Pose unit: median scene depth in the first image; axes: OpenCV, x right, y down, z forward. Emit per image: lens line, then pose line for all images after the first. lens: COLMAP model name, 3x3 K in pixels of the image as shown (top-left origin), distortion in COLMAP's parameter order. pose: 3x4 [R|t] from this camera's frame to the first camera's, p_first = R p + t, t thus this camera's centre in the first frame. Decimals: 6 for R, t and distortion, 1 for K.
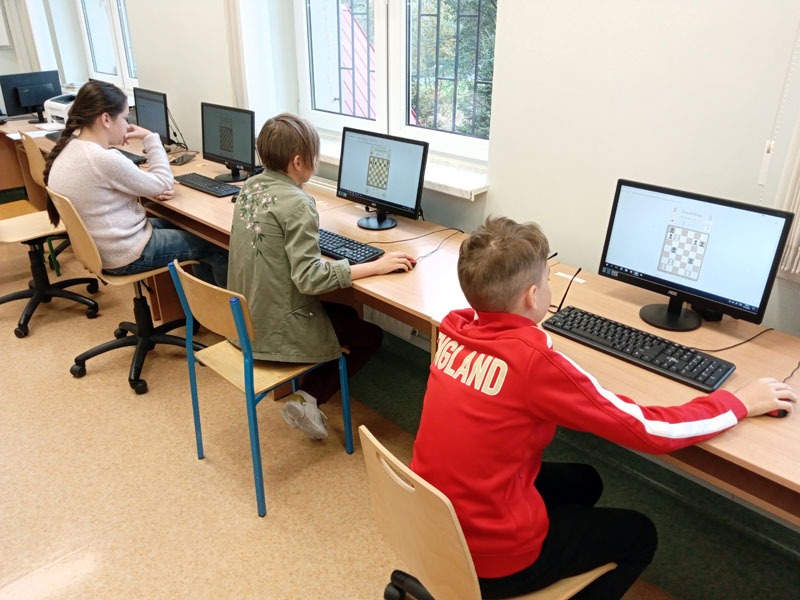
lens RADIAL K [[573.9, 0, 400.0], [0, 573.9, 300.0], [0, 0, 1]] dist [0.004386, 0.000470]
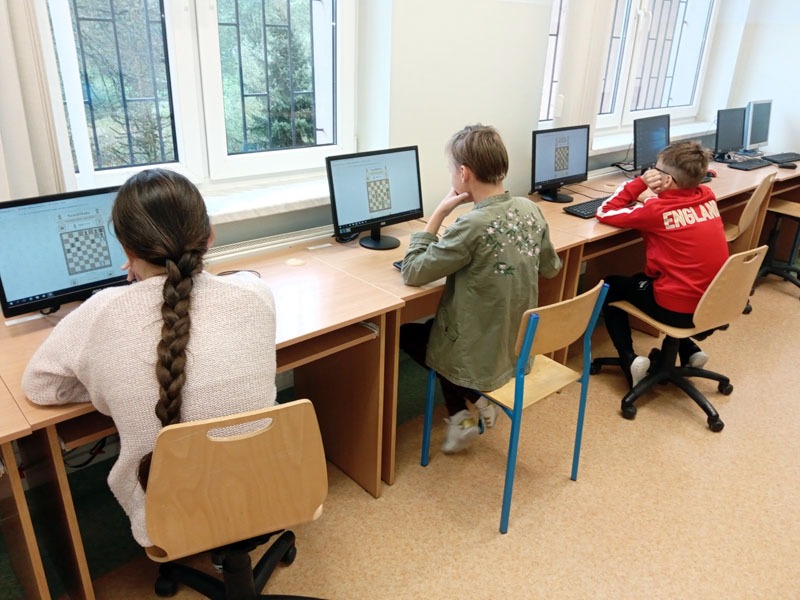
lens RADIAL K [[649.7, 0, 400.0], [0, 649.7, 300.0], [0, 0, 1]] dist [-0.048512, 0.000183]
pose [[0.063959, -0.412402, 0.908754, -1.105198], [0.399776, 0.844946, 0.355309, -0.442737], [-0.914379, 0.340573, 0.218910, 0.800459]]
